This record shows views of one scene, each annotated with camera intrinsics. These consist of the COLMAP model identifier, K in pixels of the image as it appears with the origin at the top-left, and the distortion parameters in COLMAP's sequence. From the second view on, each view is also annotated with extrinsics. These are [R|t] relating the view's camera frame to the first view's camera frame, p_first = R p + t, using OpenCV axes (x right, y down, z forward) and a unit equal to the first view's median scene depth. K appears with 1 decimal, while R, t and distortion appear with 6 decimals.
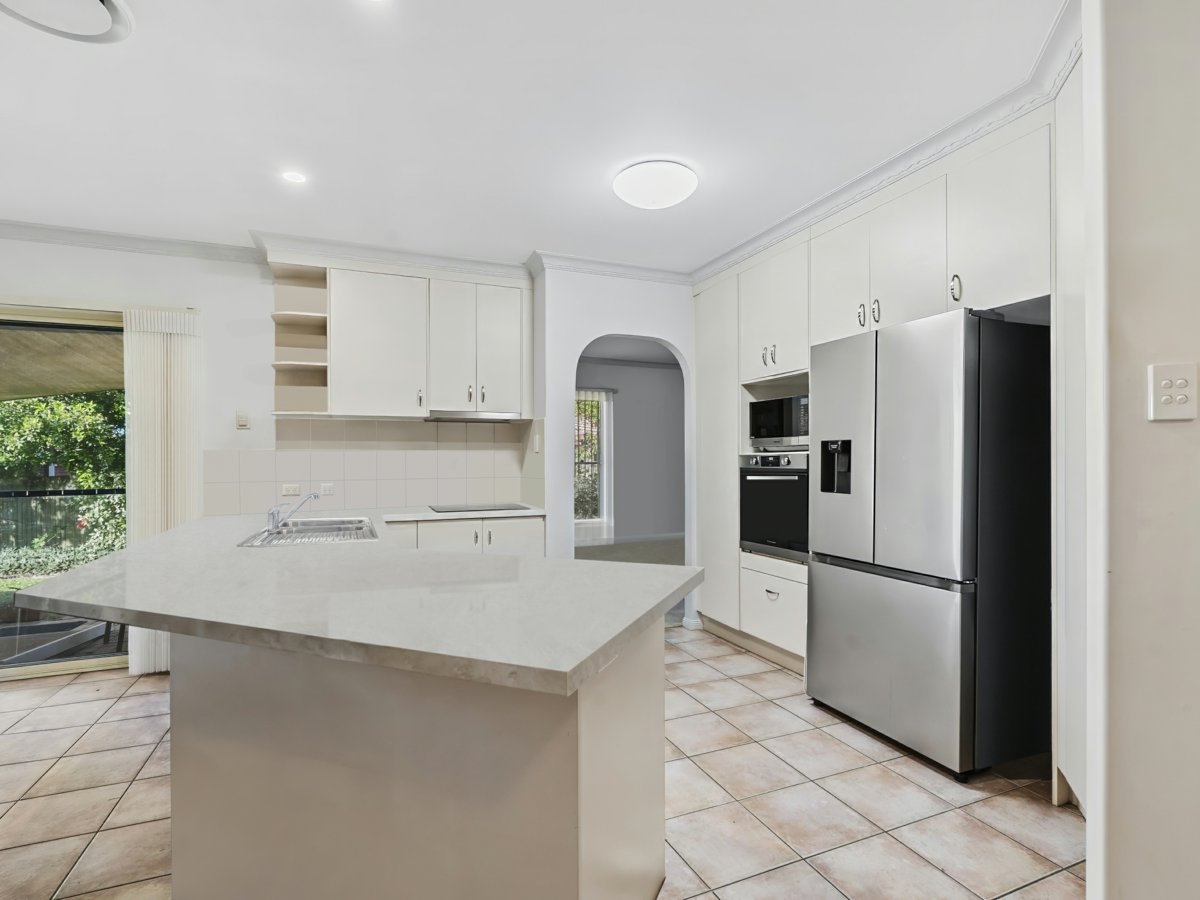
lens RADIAL K [[583.8, 0, 597.0], [0, 583.8, 452.9], [0, 0, 1]] dist [0.000275, -0.000054]
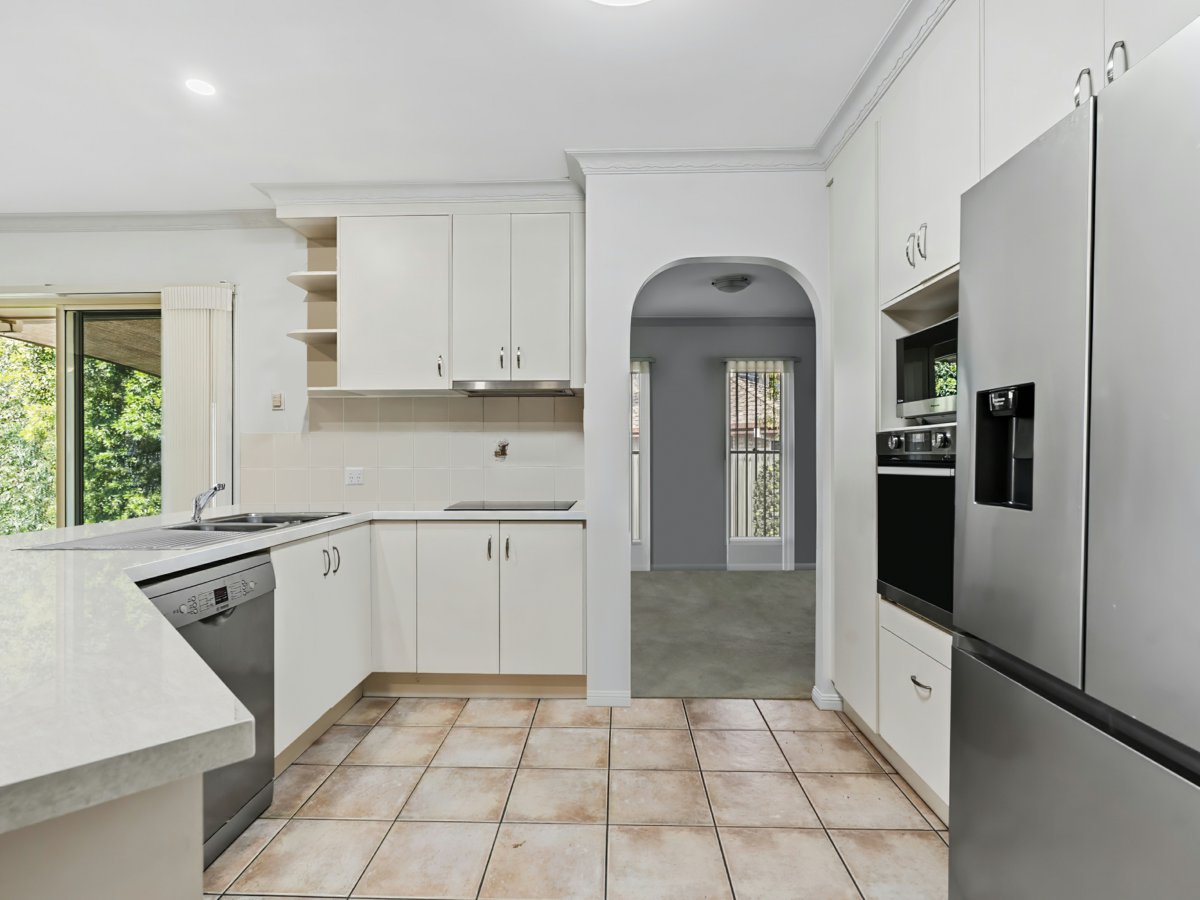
lens RADIAL K [[602.0, 0, 600.0], [0, 602.0, 450.0], [0, 0, 1]] dist [-0.010706, 0.000463]
pose [[0.914741, -0.000286, -0.404041, 0.234755], [0.003712, 0.999963, 0.007696, 0.015734], [0.404024, -0.008539, 0.914708, 0.348456]]
